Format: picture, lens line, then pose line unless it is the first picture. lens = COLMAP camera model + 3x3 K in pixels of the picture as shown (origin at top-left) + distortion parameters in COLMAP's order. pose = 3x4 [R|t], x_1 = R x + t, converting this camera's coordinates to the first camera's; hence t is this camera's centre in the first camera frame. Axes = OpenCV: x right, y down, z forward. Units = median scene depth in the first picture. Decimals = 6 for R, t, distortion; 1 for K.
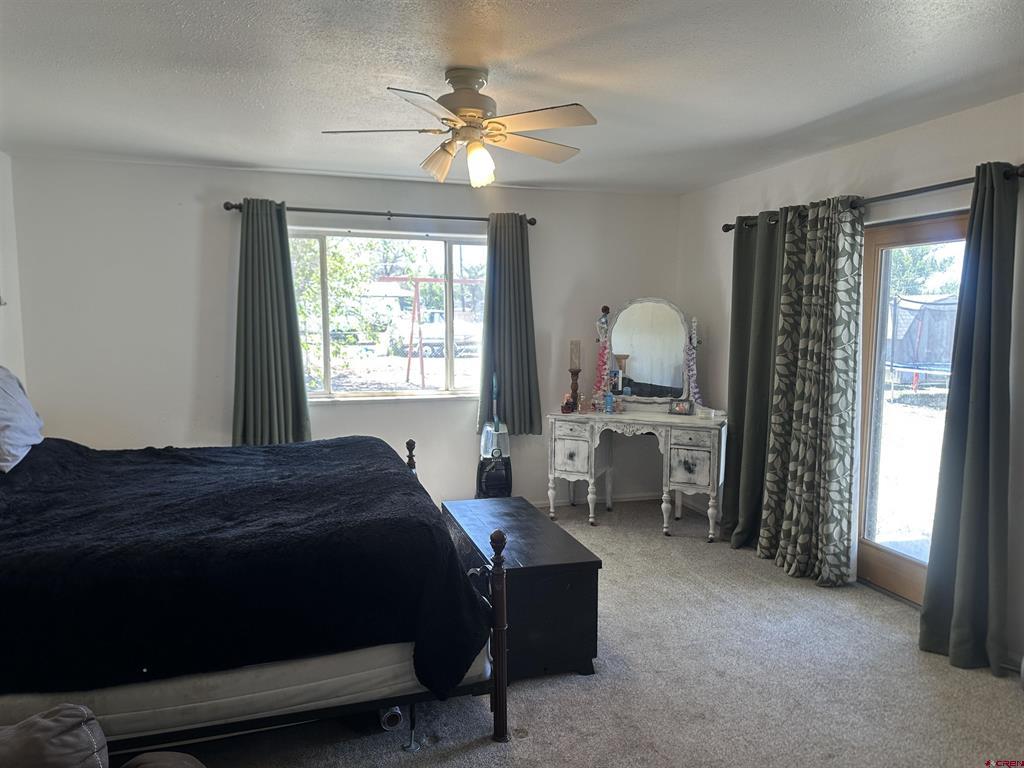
lens RADIAL K [[719.3, 0, 501.4], [0, 719.3, 385.1], [0, 0, 1]] dist [0.071196, -0.097207]
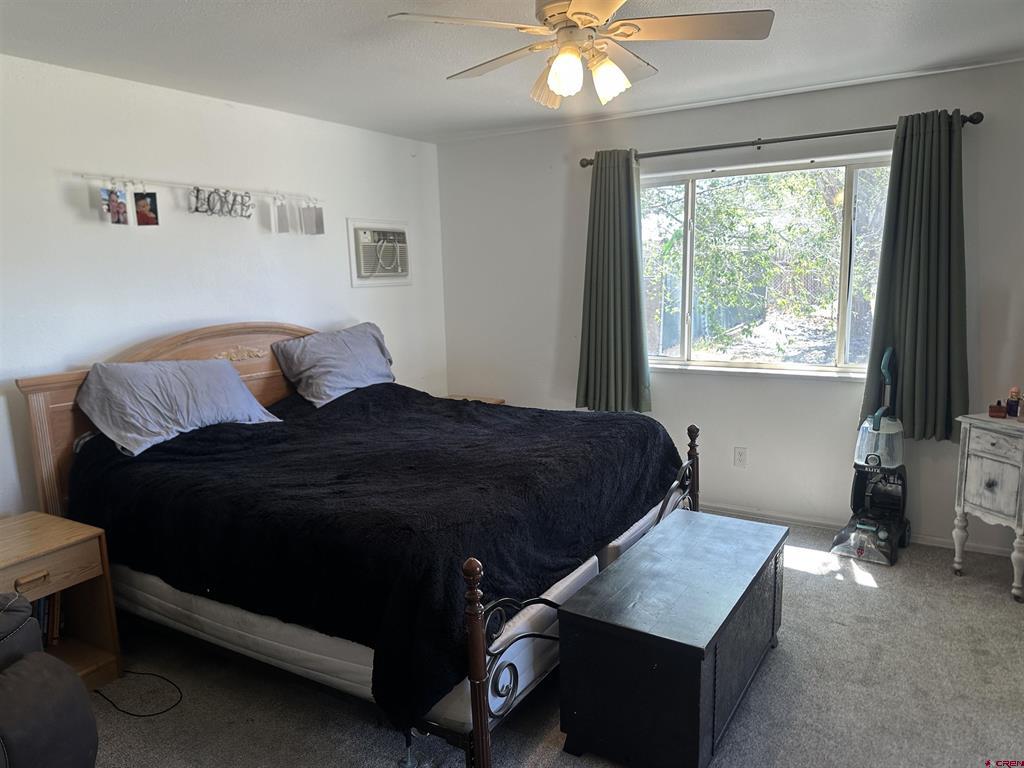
lens RADIAL K [[719.3, 0, 509.3], [0, 719.3, 381.4], [0, 0, 1]] dist [0.071196, -0.097207]
pose [[0.650206, 0.093907, -0.753932, 0.316043], [-0.042775, 0.995283, 0.087078, -0.032976], [0.758553, -0.024369, 0.651156, 0.274923]]
